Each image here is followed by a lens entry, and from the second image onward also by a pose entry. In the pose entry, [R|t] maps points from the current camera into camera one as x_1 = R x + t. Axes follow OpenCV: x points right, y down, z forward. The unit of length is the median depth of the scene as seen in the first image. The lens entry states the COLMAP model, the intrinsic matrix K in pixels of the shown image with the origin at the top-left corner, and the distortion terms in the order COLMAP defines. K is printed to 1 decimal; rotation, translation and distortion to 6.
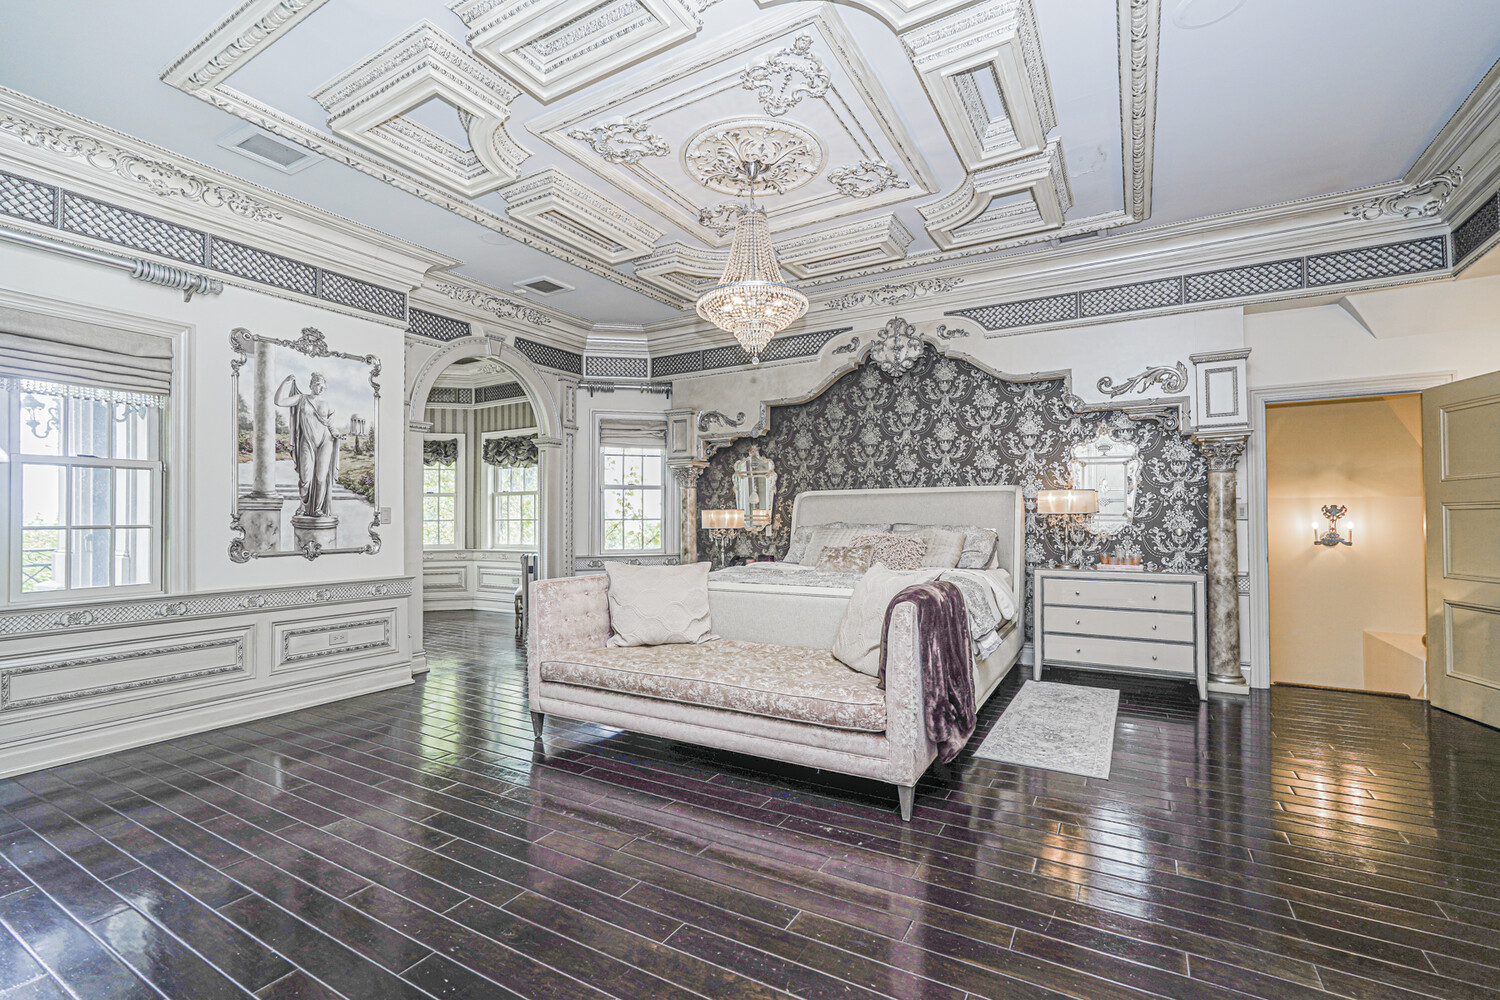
lens RADIAL K [[658.2, 0, 749.6], [0, 658.2, 506.8], [0, 0, 1]] dist [0.000229, 0.000052]
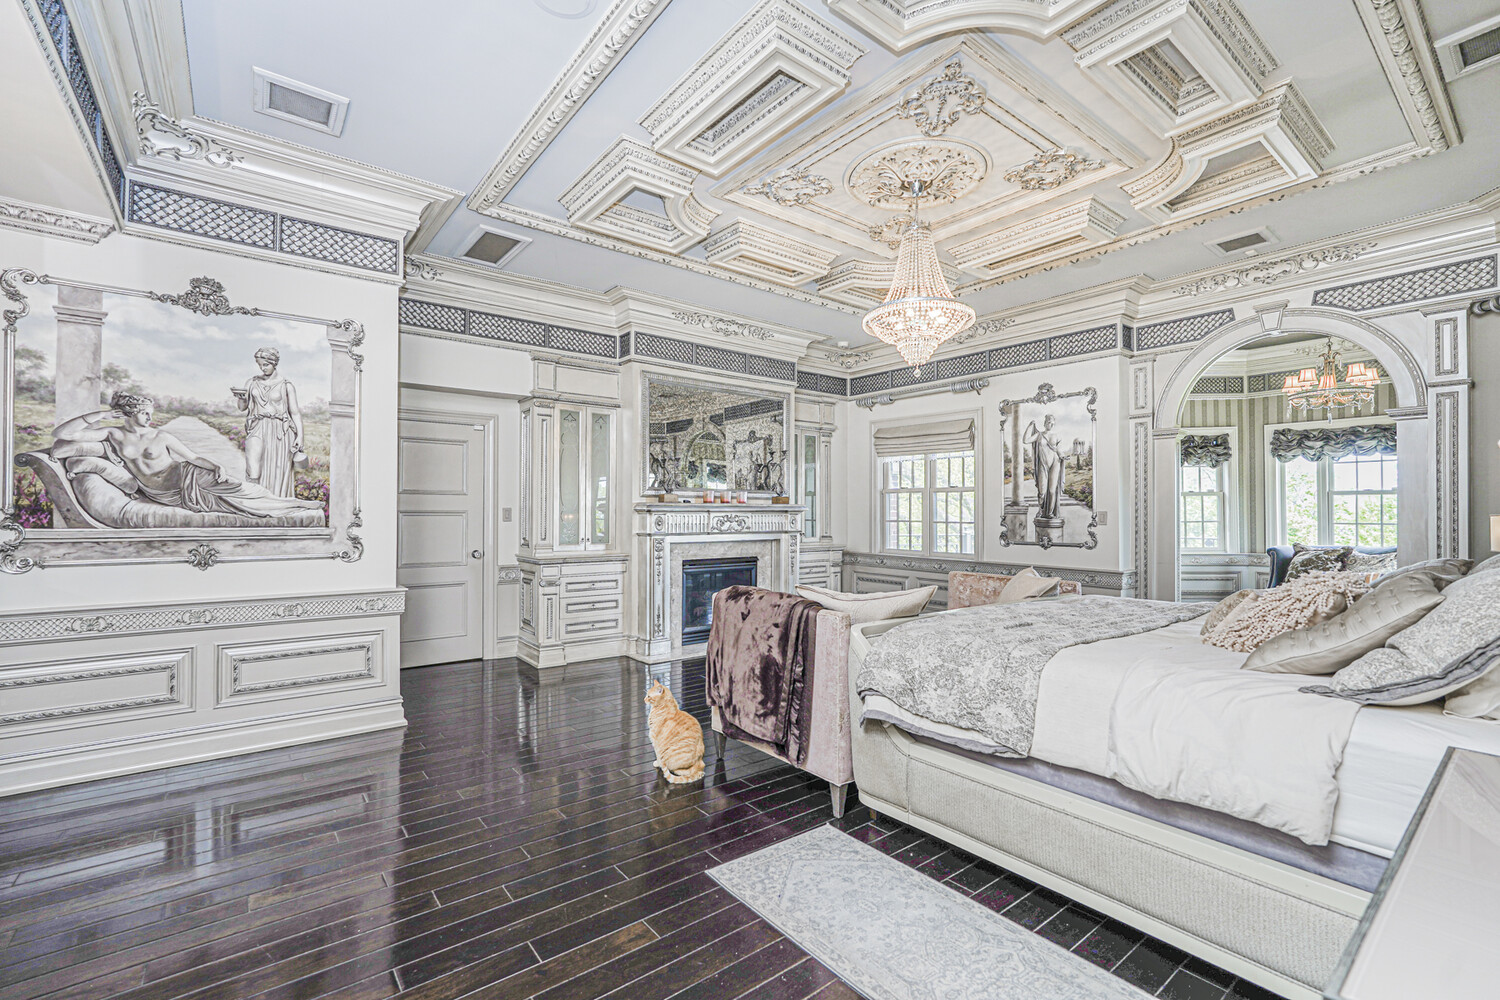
lens RADIAL K [[658.2, 0, 750.7], [0, 658.2, 502.1], [0, 0, 1]] dist [0.000229, 0.000052]
pose [[-0.365541, -0.004010, -0.930787, 0.863993], [0.015055, 0.999834, -0.010219, -0.014692], [0.930673, -0.017749, -0.365420, 0.927272]]
